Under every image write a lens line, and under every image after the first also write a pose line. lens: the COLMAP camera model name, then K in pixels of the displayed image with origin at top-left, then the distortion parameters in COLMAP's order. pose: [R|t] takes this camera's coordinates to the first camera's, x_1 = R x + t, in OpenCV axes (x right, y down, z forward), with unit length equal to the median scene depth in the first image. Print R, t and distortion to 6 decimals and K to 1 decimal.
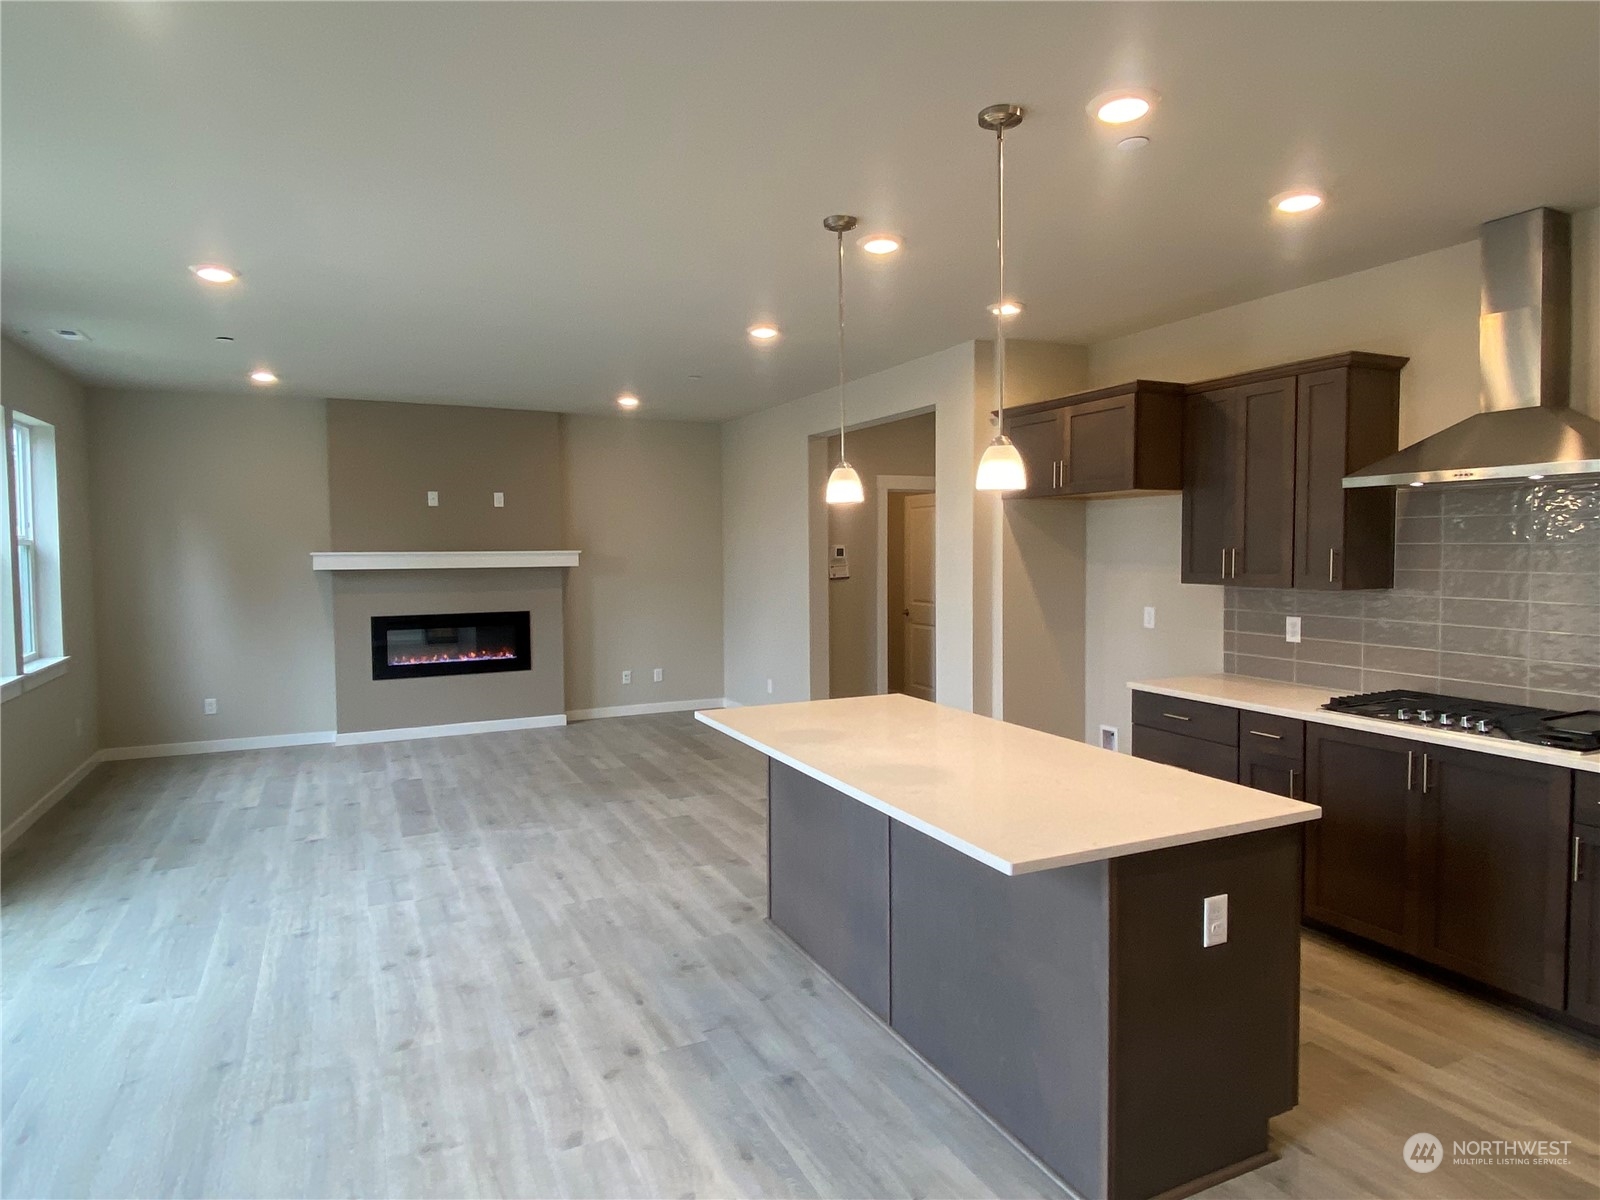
lens RADIAL K [[944.9, 0, 808.7], [0, 944.9, 589.2], [0, 0, 1]] dist [0.055032, -0.058332]
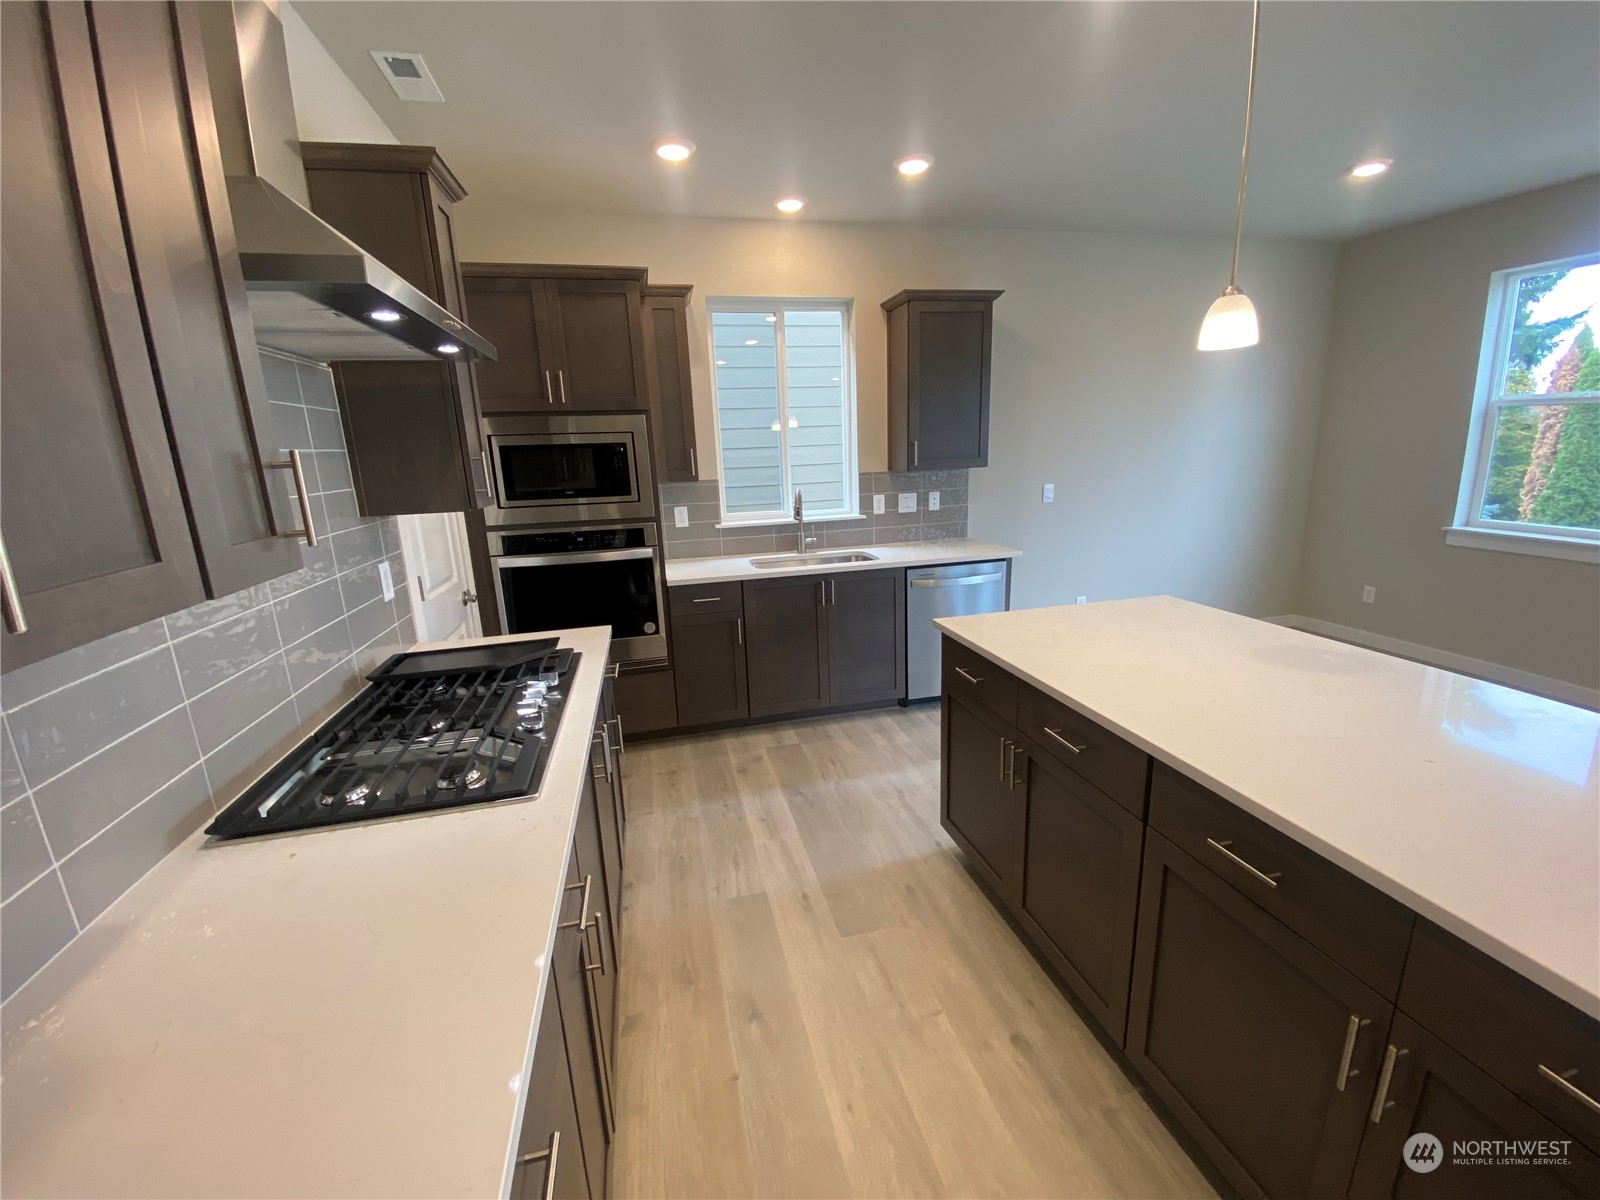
lens RADIAL K [[639.5, 0, 800.6], [0, 639.5, 596.8], [0, 0, 1]] dist [0.022774, -0.023298]
pose [[-0.976626, -0.000940, 0.214946, 0.321593], [0.056147, 0.964156, 0.259327, -0.039822], [-0.207485, 0.265334, -0.941567, 1.188943]]
